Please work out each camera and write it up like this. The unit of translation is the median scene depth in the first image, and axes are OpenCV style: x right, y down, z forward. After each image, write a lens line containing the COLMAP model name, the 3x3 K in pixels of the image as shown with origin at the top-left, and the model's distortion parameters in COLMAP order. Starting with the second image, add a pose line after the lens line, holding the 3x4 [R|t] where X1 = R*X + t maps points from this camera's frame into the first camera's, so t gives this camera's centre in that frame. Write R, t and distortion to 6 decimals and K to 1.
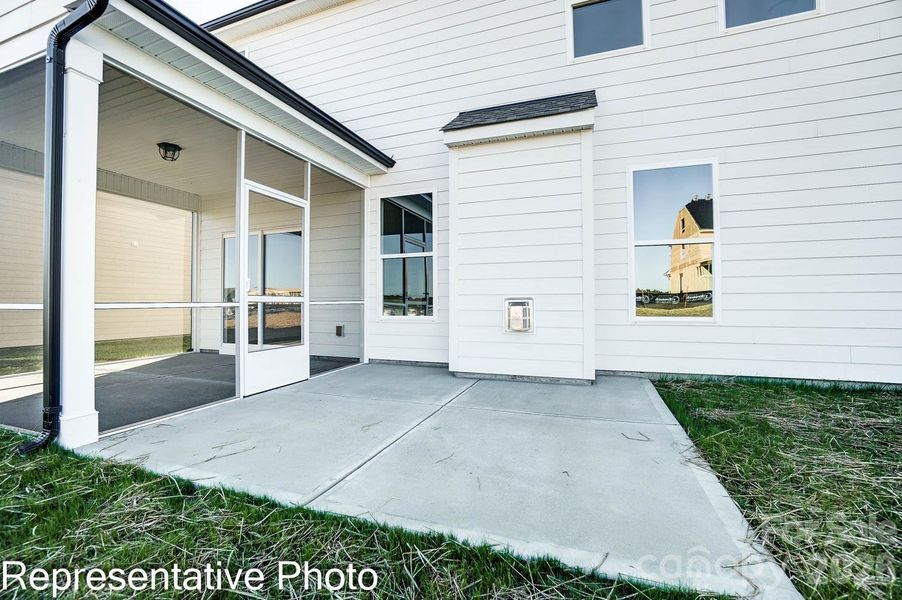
lens RADIAL K [[395.0, 0, 443.5], [0, 395.0, 300.1], [0, 0, 1]] dist [-0.059856, 0.016884]
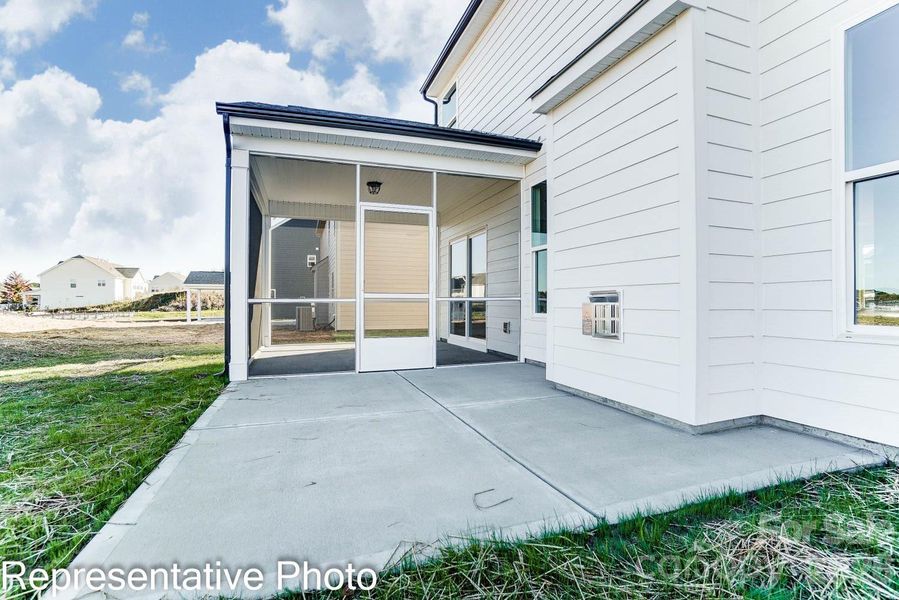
lens RADIAL K [[406.2, 0, 449.5], [0, 406.2, 300.0], [0, 0, 1]] dist [-0.030237, -0.000135]
pose [[0.635062, -0.002686, -0.772456, 0.573982], [0.004040, 0.999992, -0.000156, 0.009322], [0.772450, -0.003021, 0.635068, 0.303421]]
